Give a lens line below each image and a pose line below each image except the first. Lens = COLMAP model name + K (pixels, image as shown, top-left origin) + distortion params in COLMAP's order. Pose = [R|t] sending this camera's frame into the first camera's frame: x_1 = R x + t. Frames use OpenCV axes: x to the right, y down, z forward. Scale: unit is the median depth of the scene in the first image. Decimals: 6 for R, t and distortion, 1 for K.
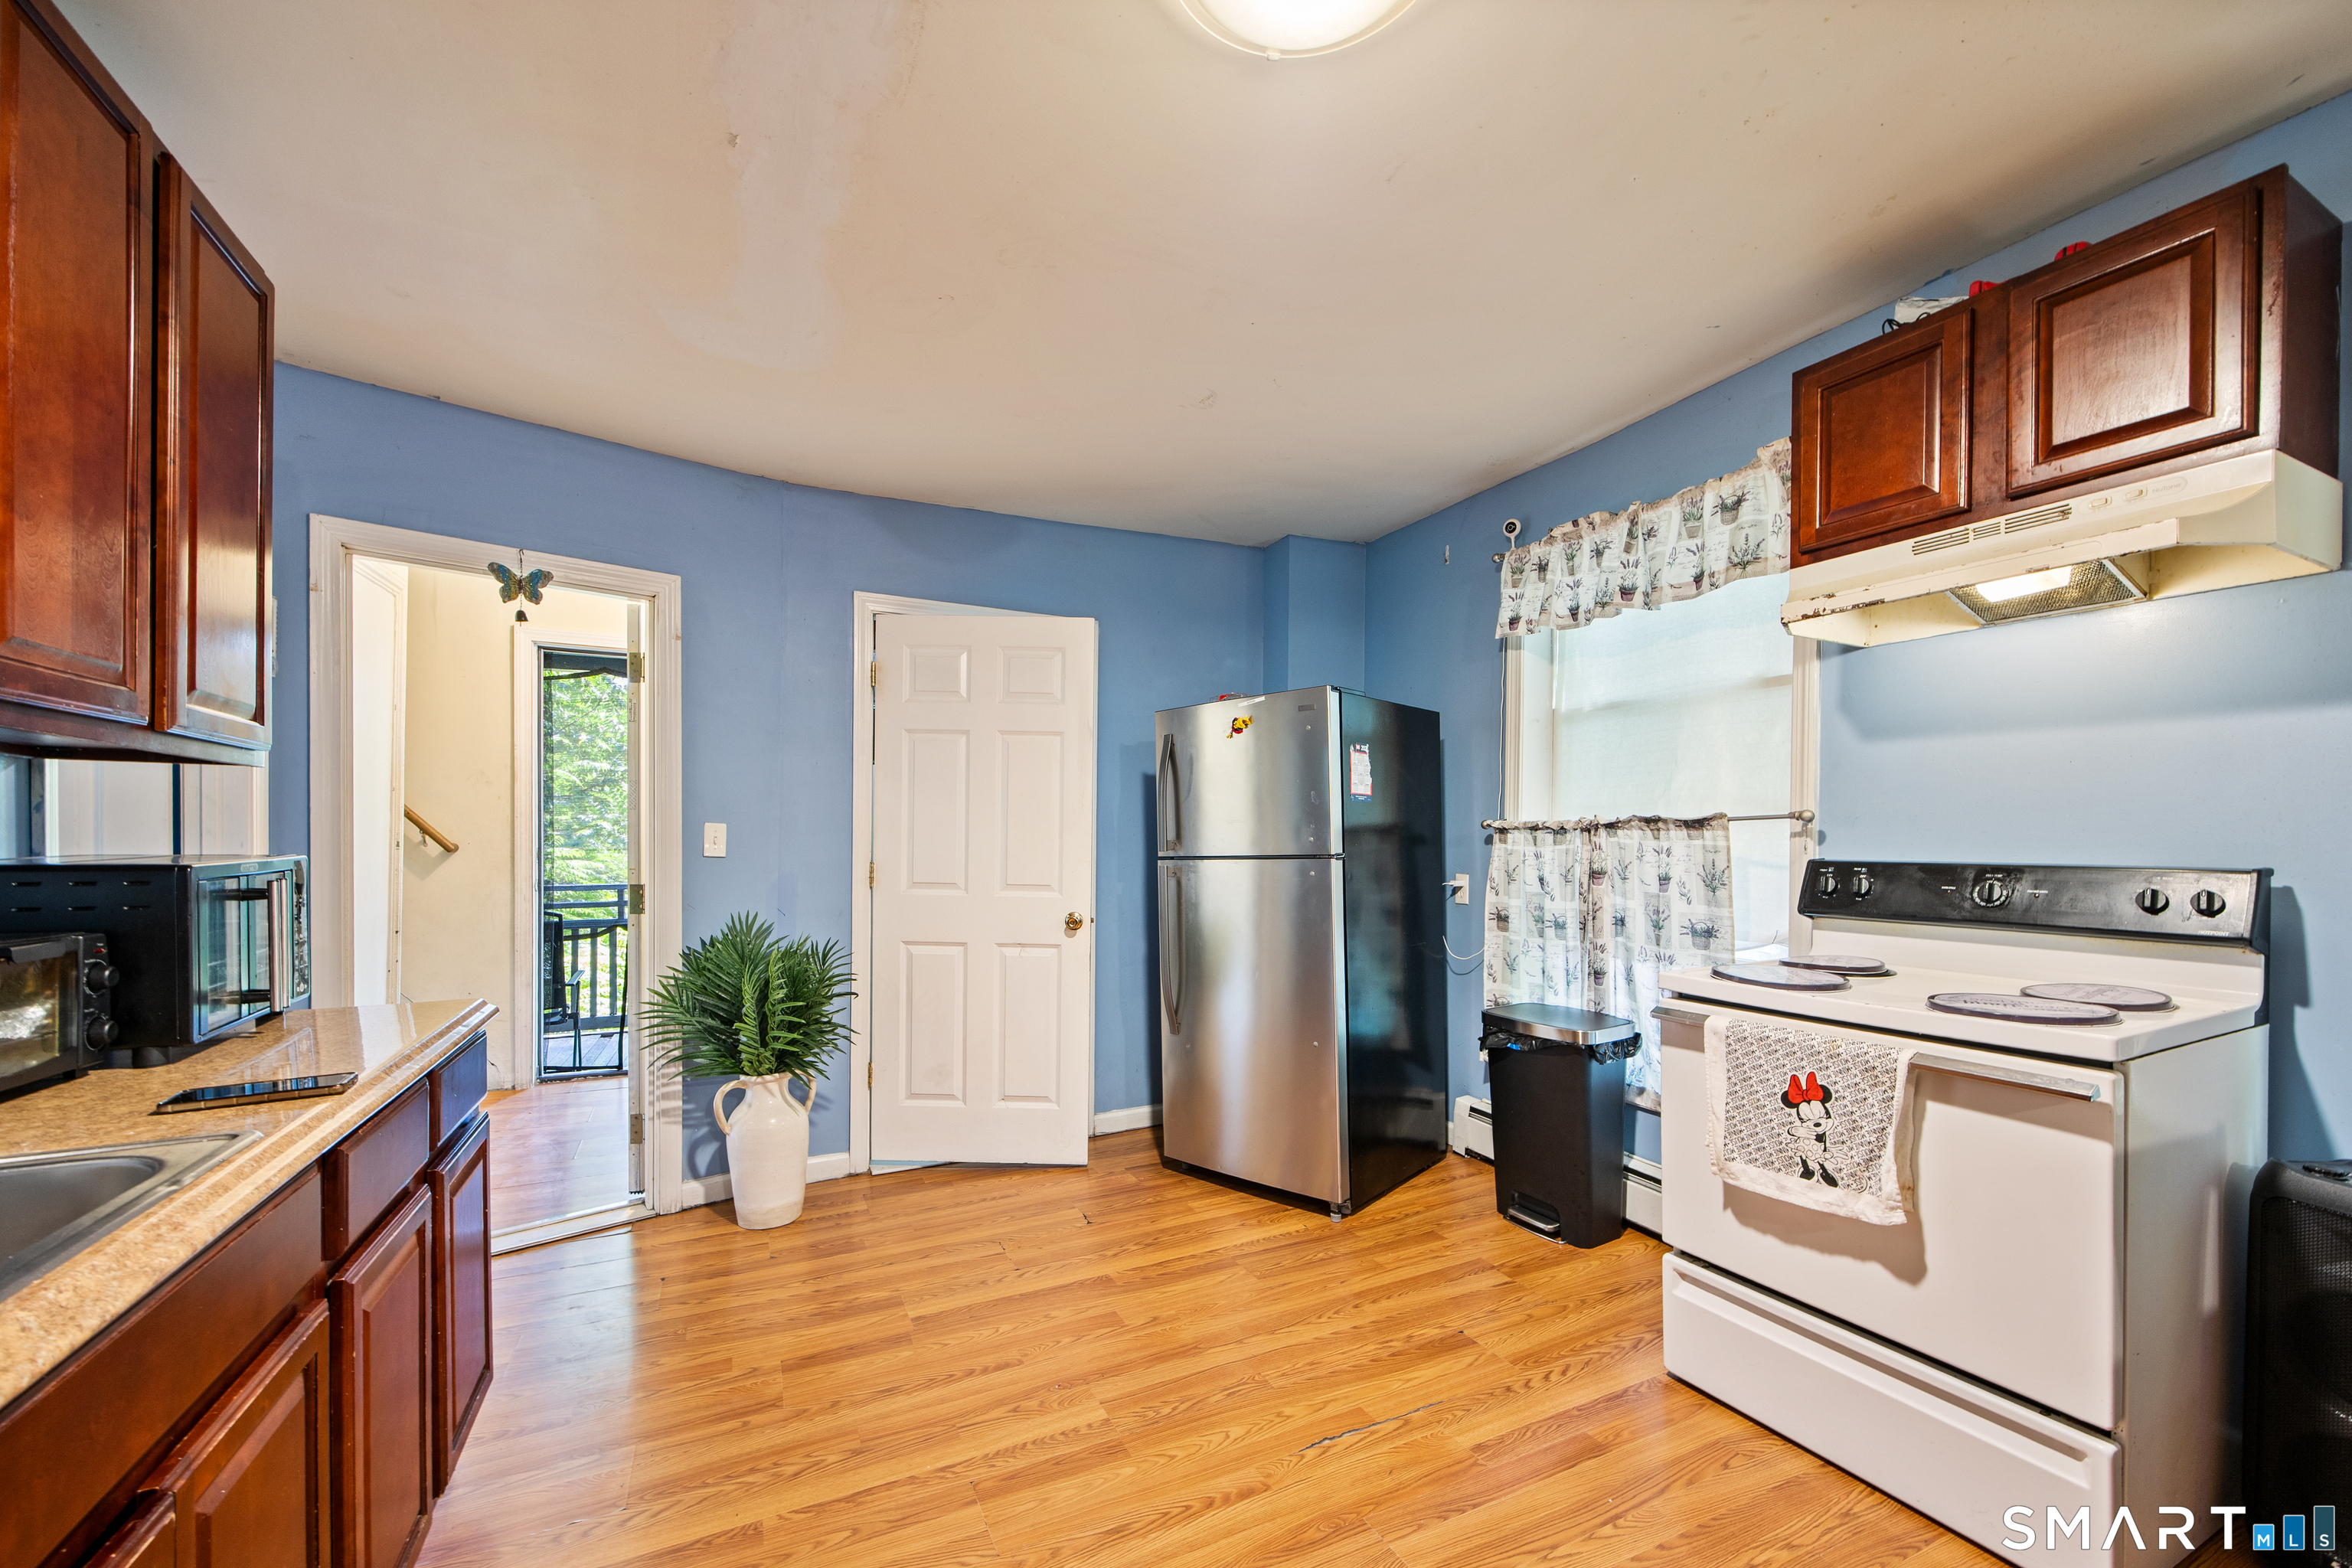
lens RADIAL K [[948.5, 0, 1165.7], [0, 948.5, 850.8], [0, 0, 1]] dist [0.024454, 0.000129]
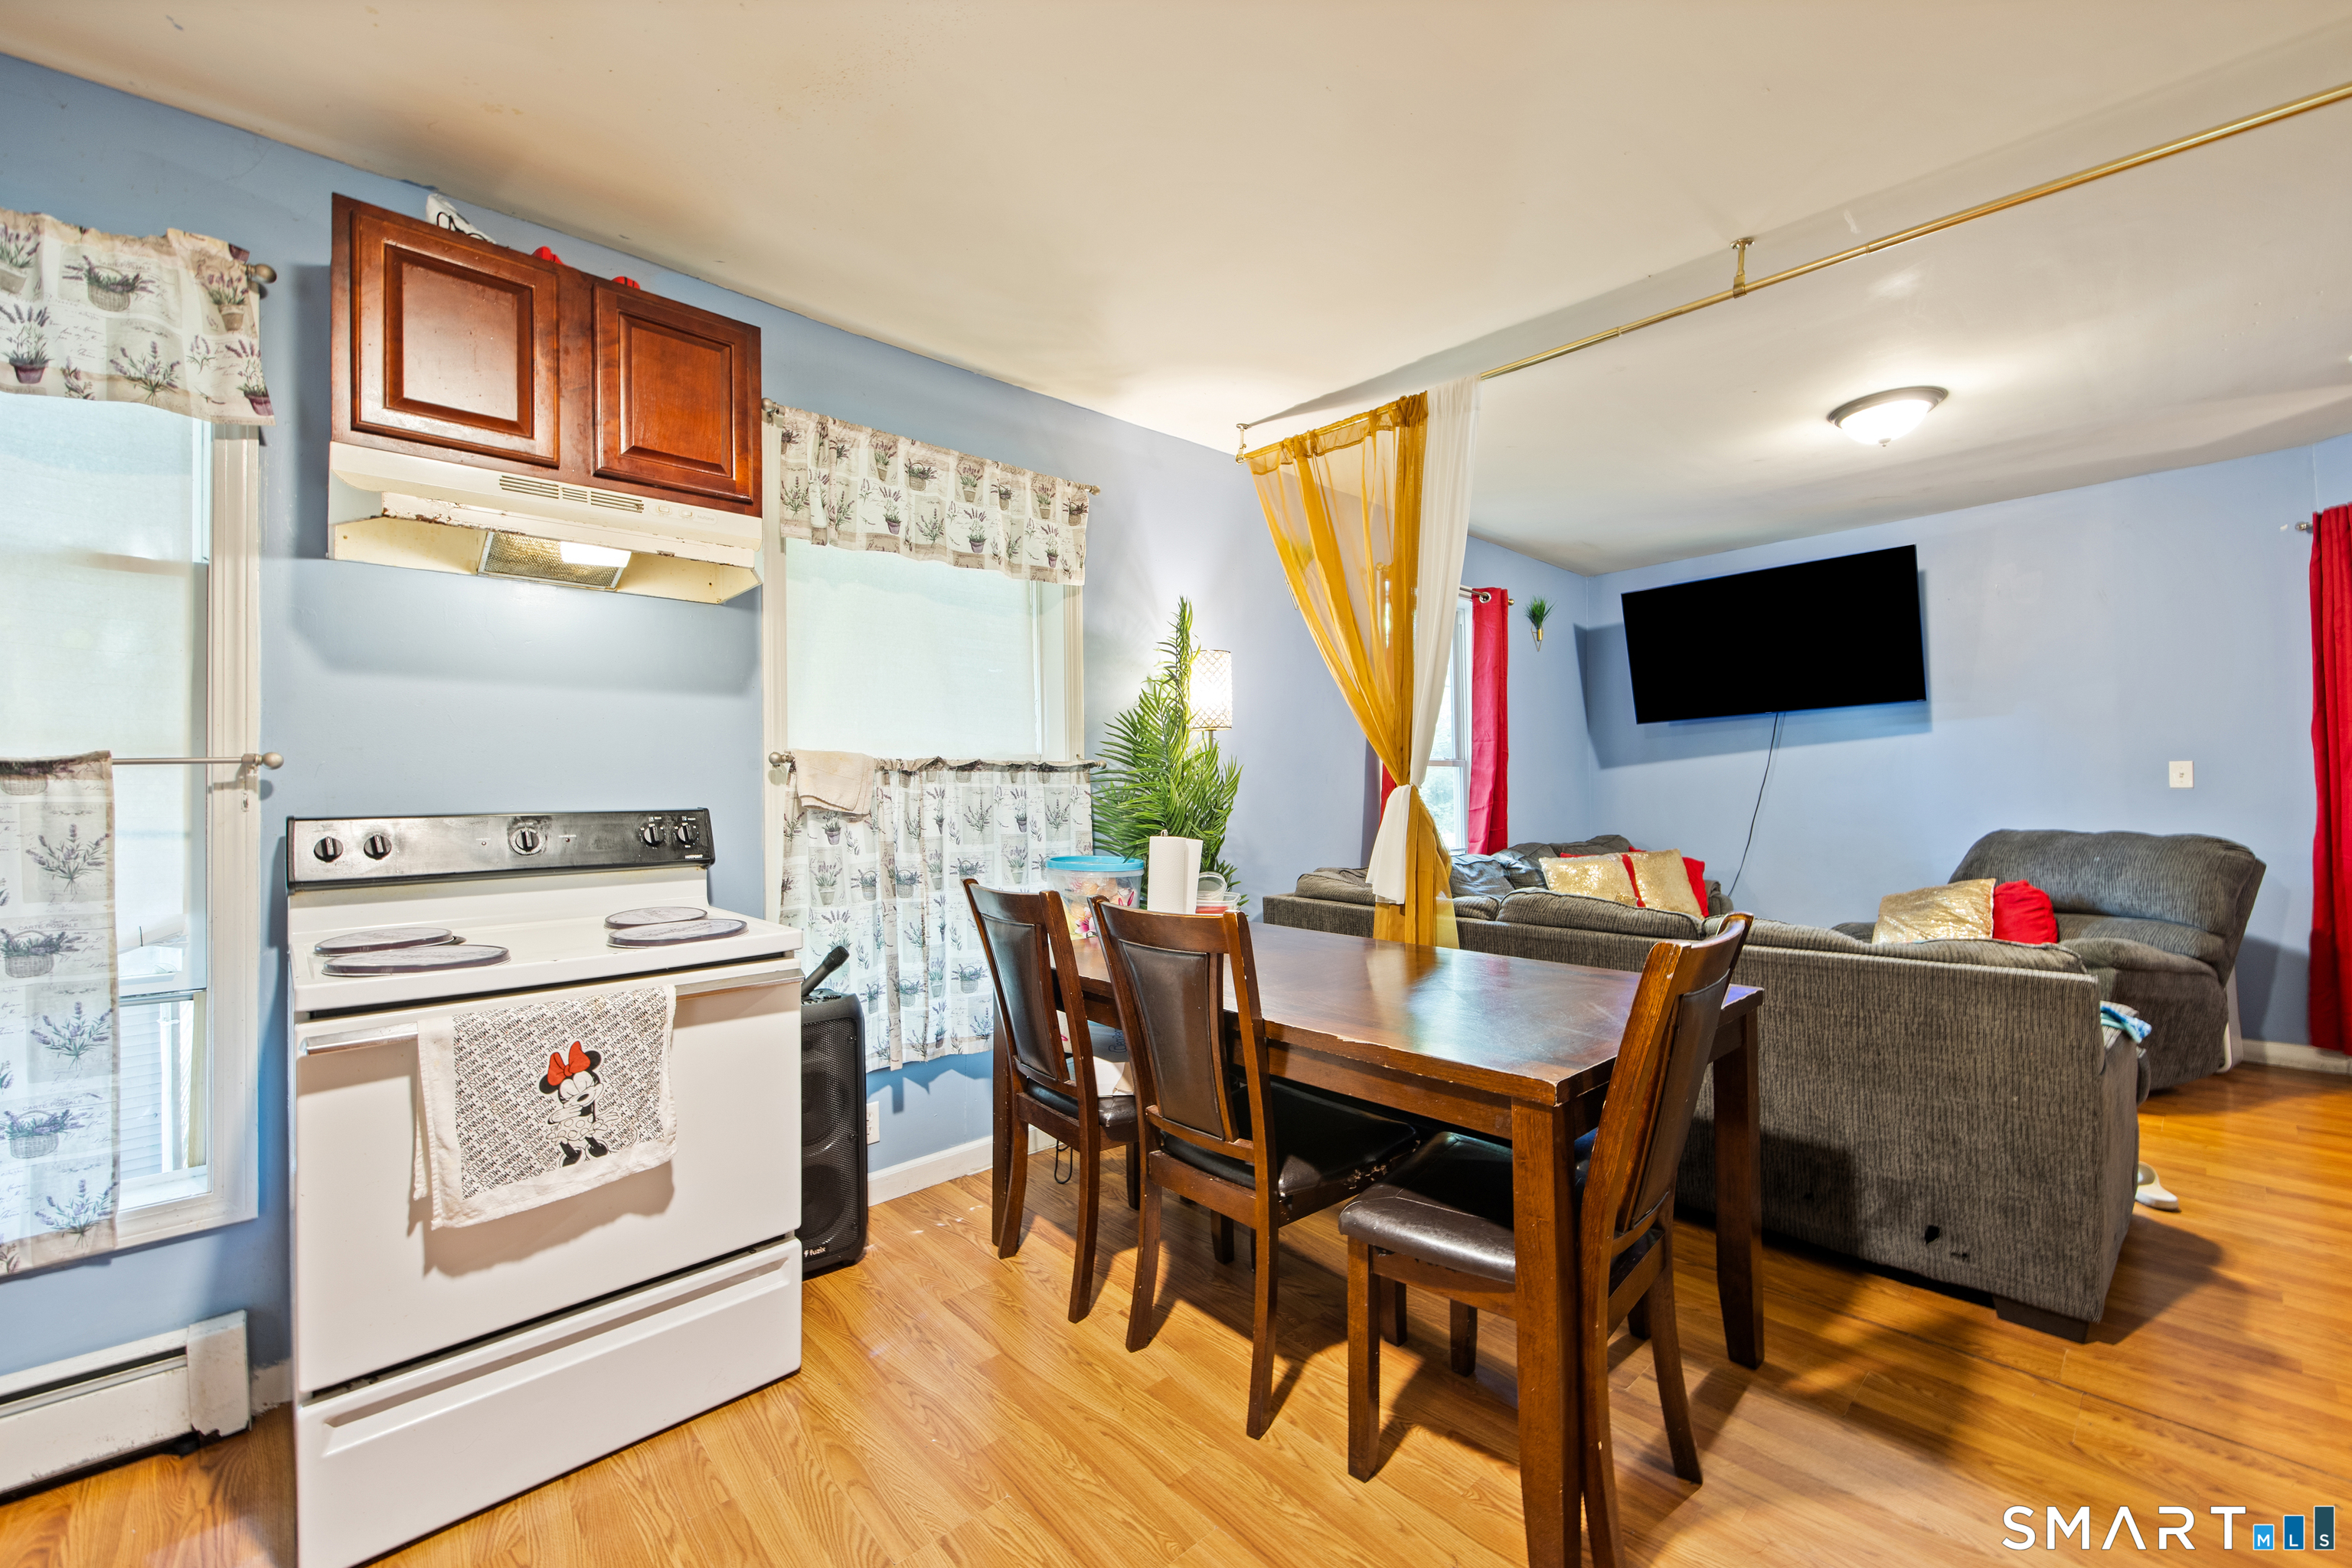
lens RADIAL K [[948.5, 0, 1159.7], [0, 948.5, 772.3], [0, 0, 1]] dist [0.024454, 0.000129]
pose [[-0.265257, 0.008066, 0.964144, -0.344487], [0.025773, 0.999667, -0.001272, -0.009040], [-0.963833, 0.024512, -0.265377, 0.693187]]
